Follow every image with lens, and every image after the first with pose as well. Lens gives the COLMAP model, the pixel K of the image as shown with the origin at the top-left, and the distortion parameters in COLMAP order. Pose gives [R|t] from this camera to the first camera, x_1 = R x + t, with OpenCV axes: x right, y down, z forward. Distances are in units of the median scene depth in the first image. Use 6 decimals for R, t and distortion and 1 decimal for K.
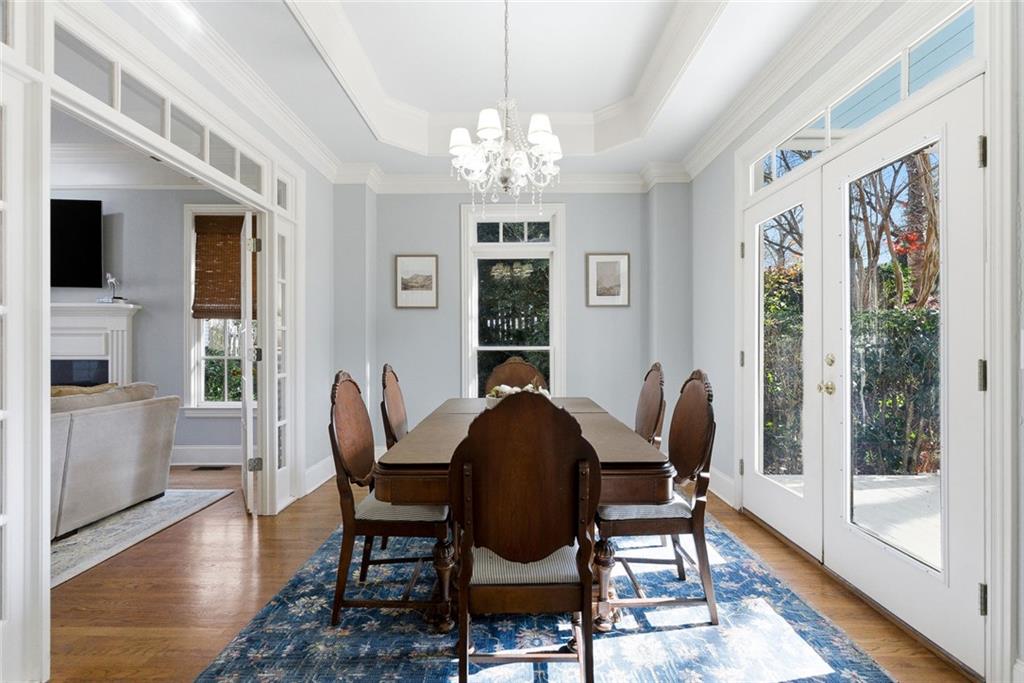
lens RADIAL K [[472.5, 0, 517.1], [0, 472.5, 344.3], [0, 0, 1]] dist [0.004279, -0.000328]
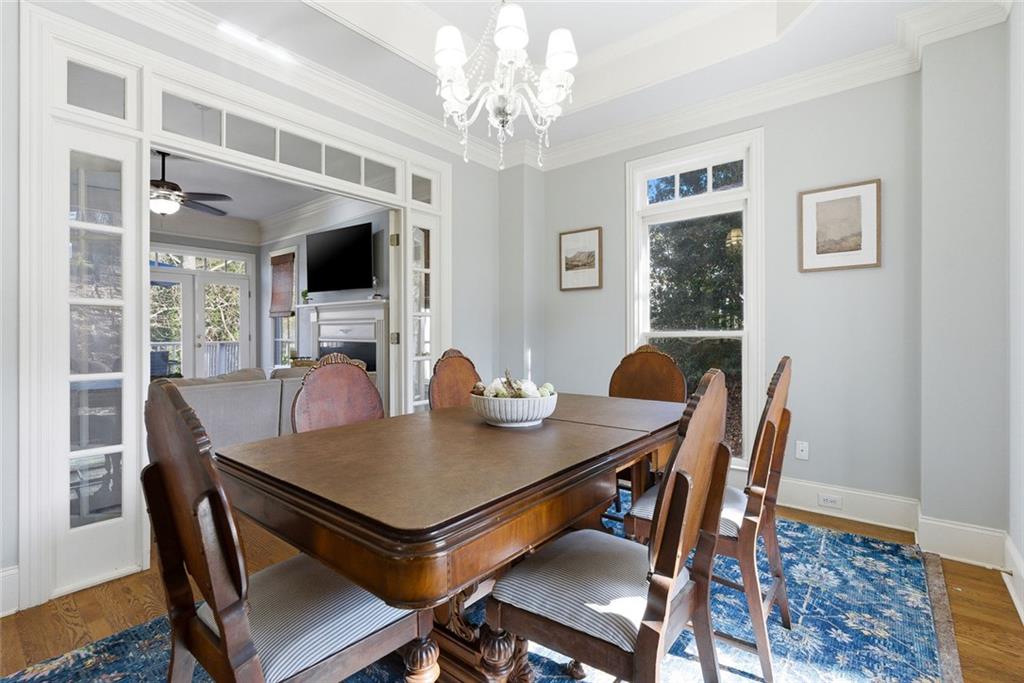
lens RADIAL K [[472.5, 0, 512.0], [0, 472.5, 337.2], [0, 0, 1]] dist [0.004279, -0.000328]
pose [[0.774375, 0.005793, -0.632701, 0.257583], [0.001541, 0.999938, 0.011042, 0.004439], [0.632725, -0.009526, 0.774318, 0.221154]]
